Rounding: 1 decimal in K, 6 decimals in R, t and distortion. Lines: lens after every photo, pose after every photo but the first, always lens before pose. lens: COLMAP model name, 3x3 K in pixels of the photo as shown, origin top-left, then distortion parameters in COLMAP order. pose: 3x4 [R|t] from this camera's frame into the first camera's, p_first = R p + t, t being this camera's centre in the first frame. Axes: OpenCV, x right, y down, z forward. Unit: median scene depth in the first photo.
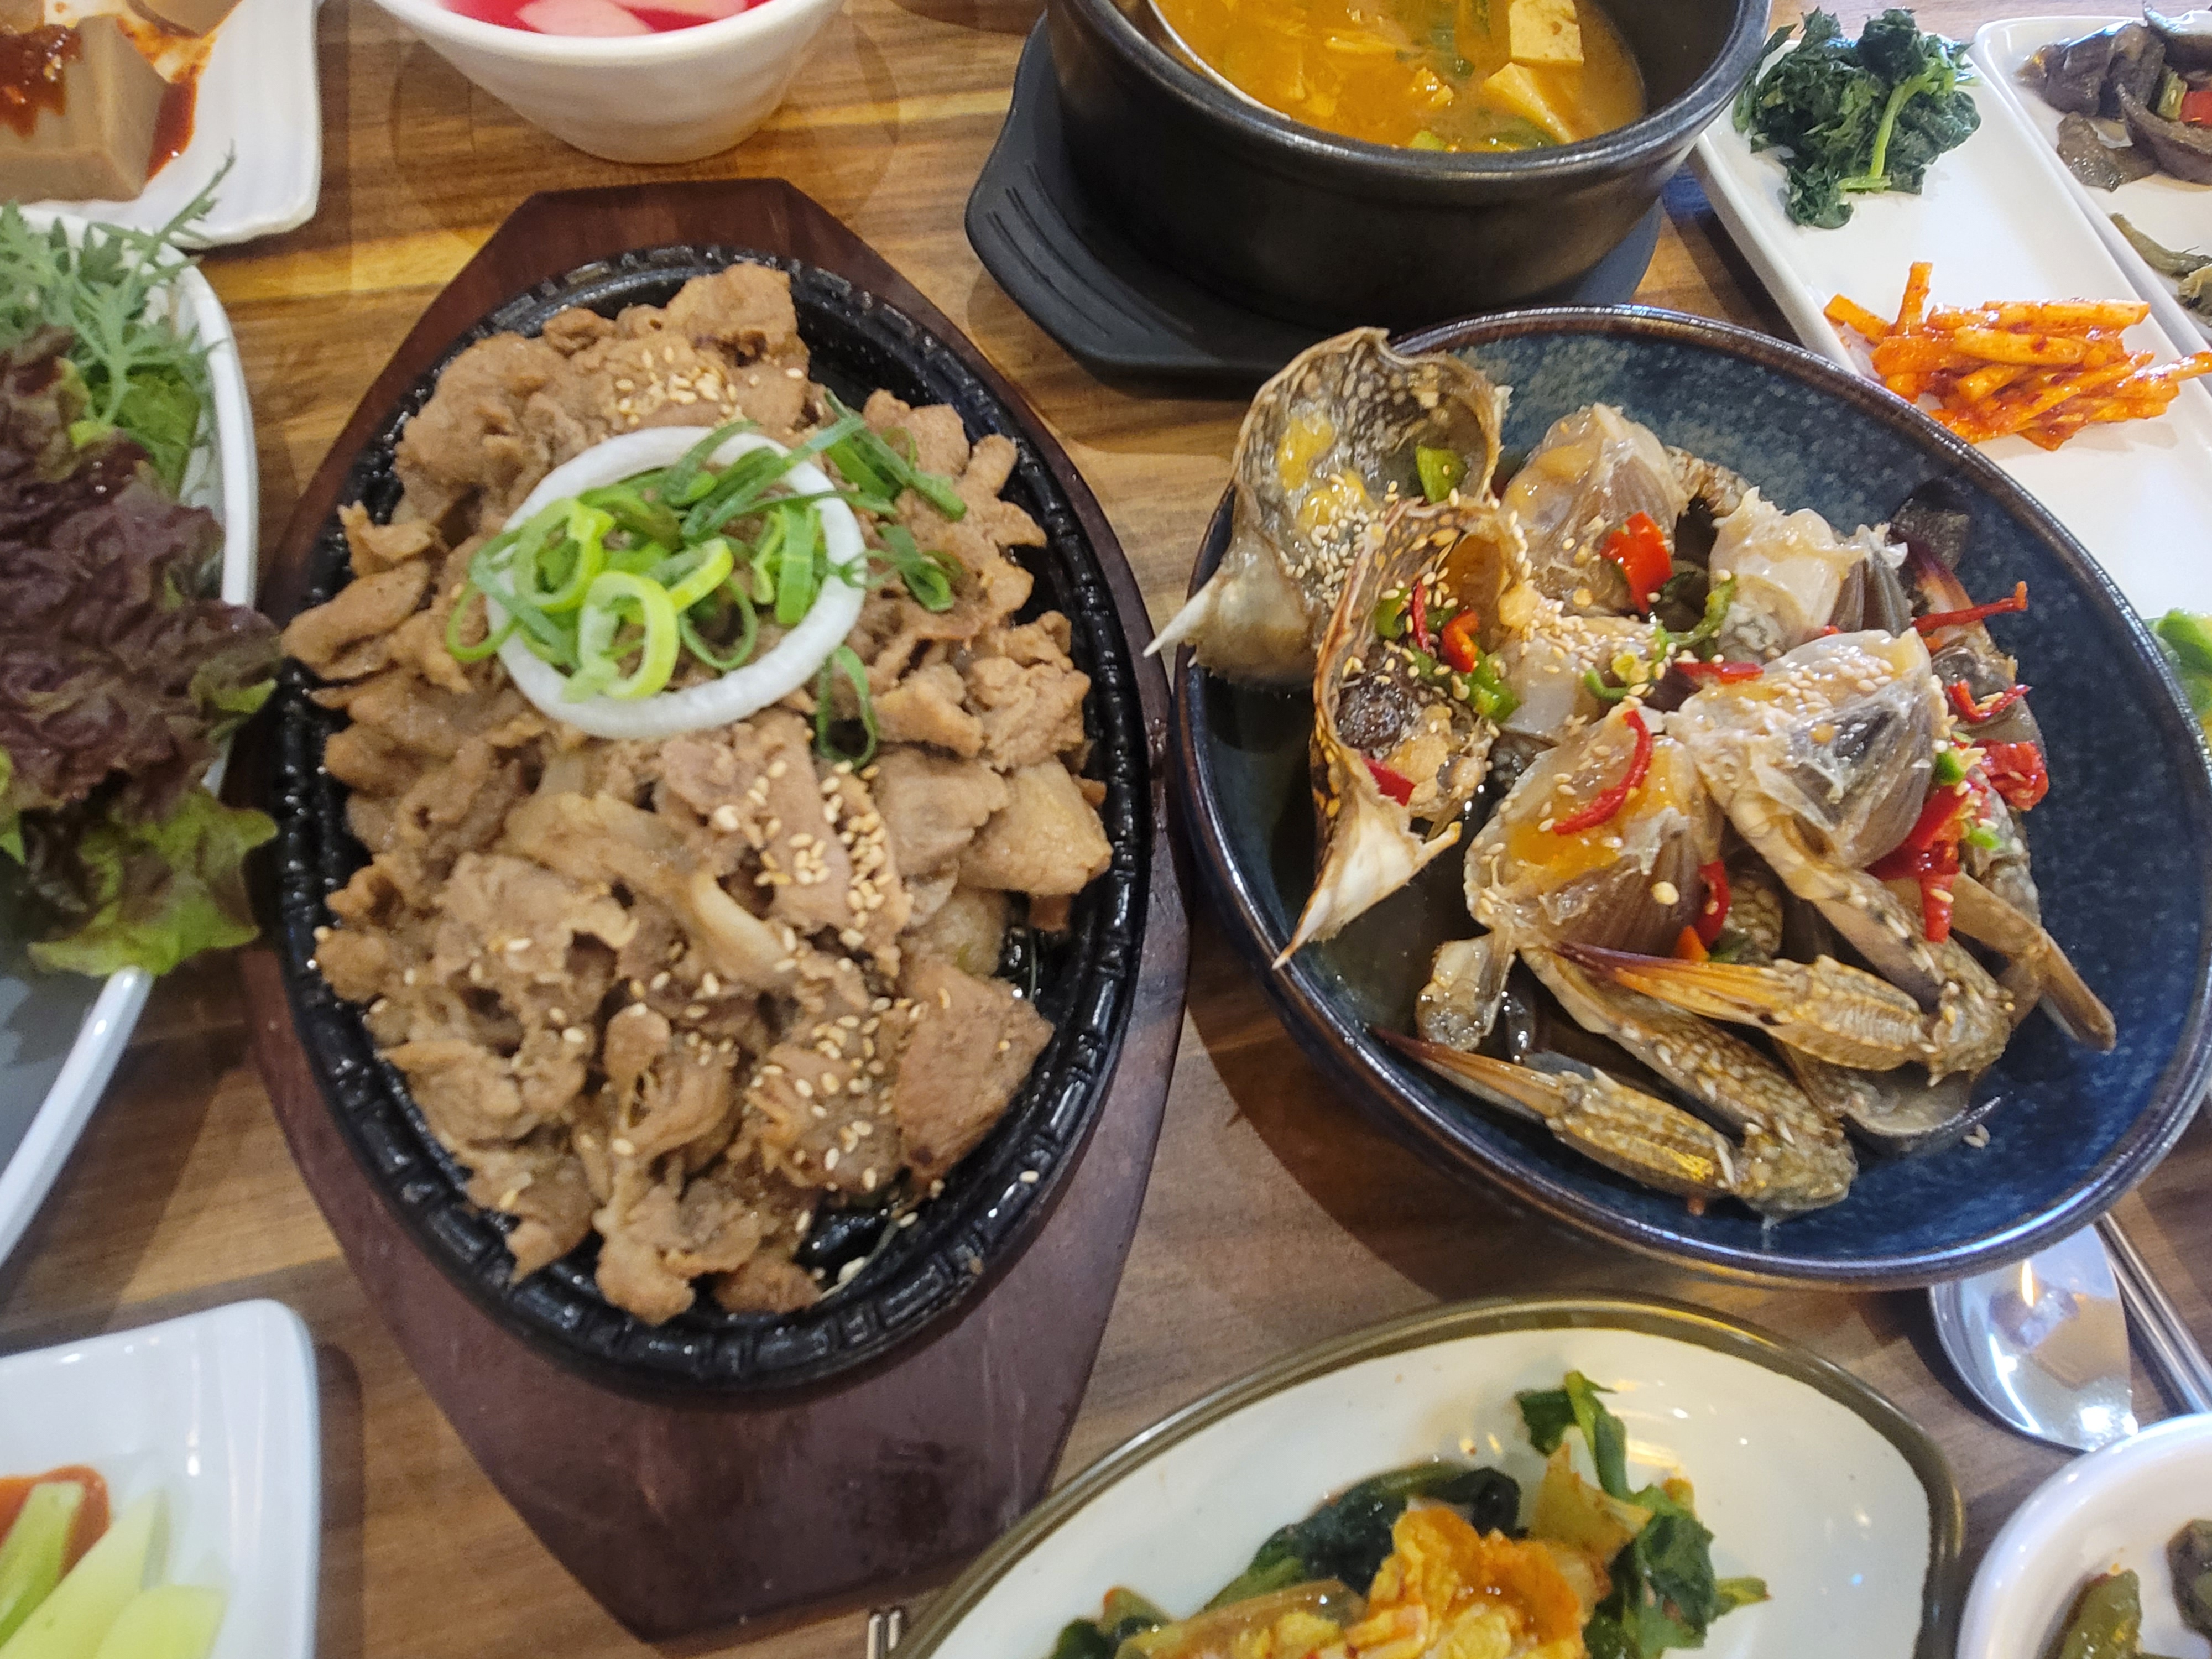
lens RADIAL K [[1181.2, 0, 1106.0], [0, 1181.2, 829.5], [0, 0, 1]] dist [-0.001499, -0.000308]
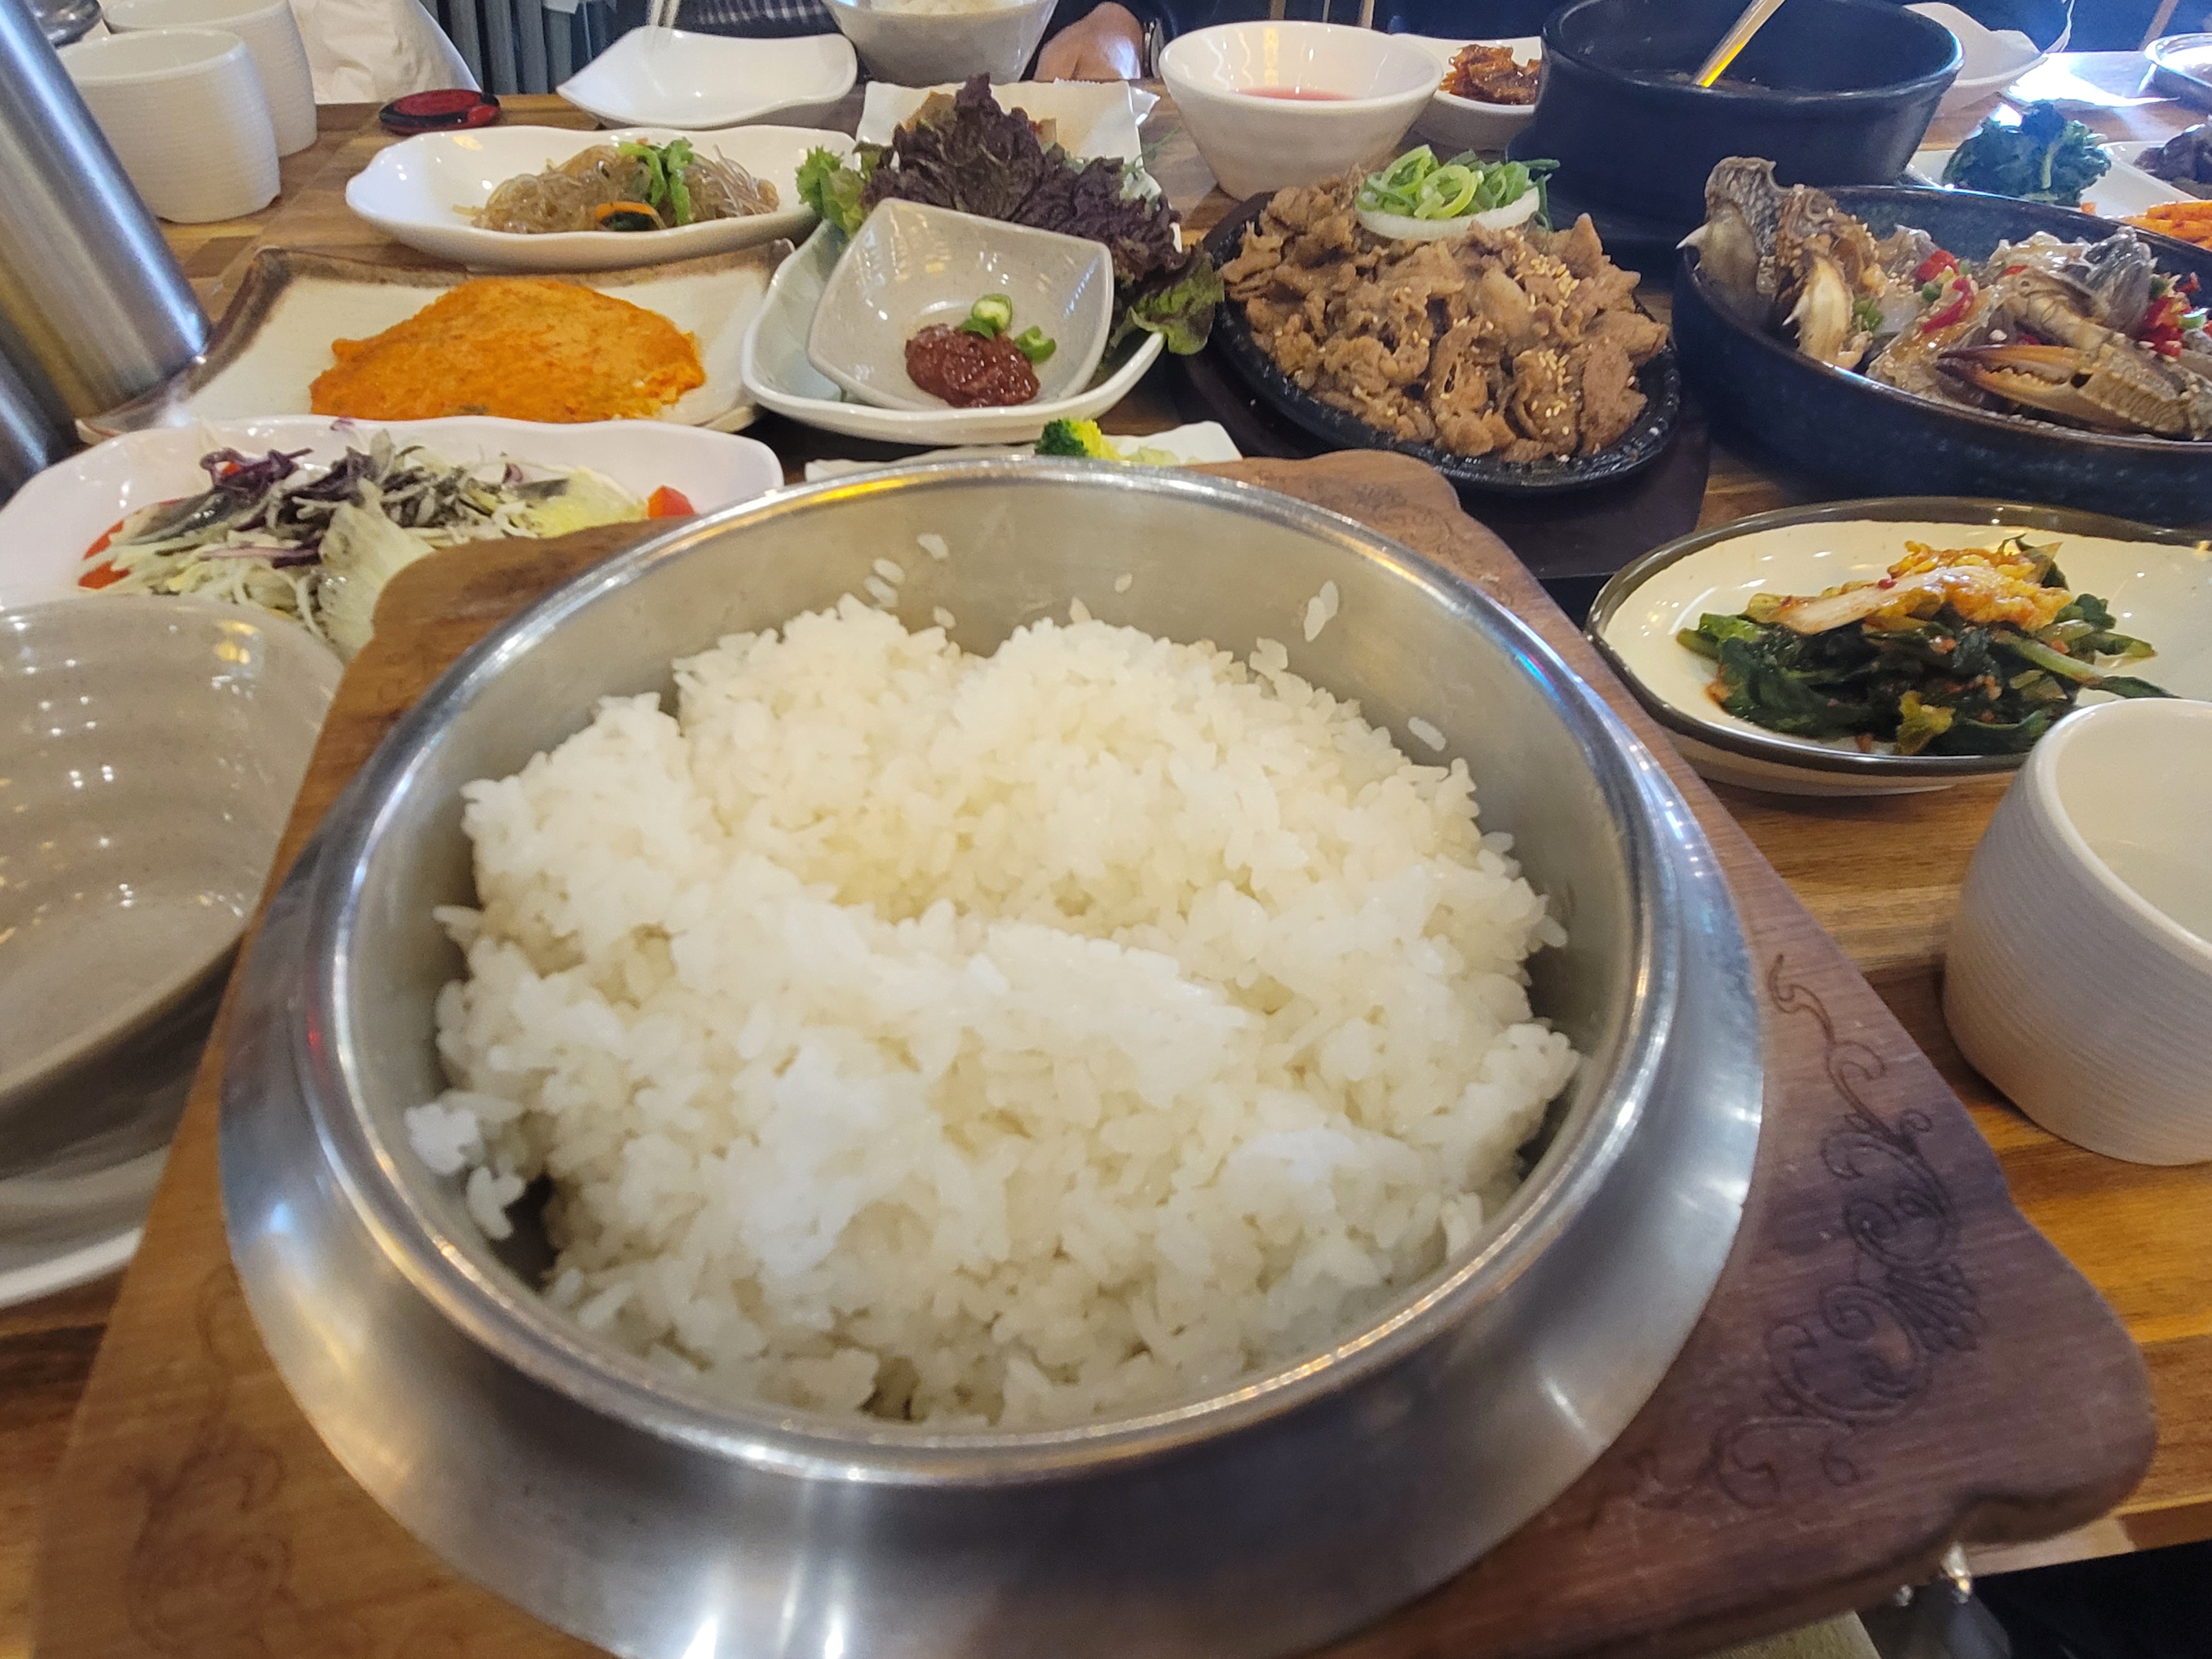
lens RADIAL K [[1181.2, 0, 1106.0], [0, 1181.2, 829.5], [0, 0, 1]] dist [-0.001499, -0.000308]
pose [[0.988973, 0.022725, -0.146345, -0.514232], [-0.072498, 0.935950, -0.344590, 1.291235], [0.129141, 0.351399, 0.927276, -0.501521]]
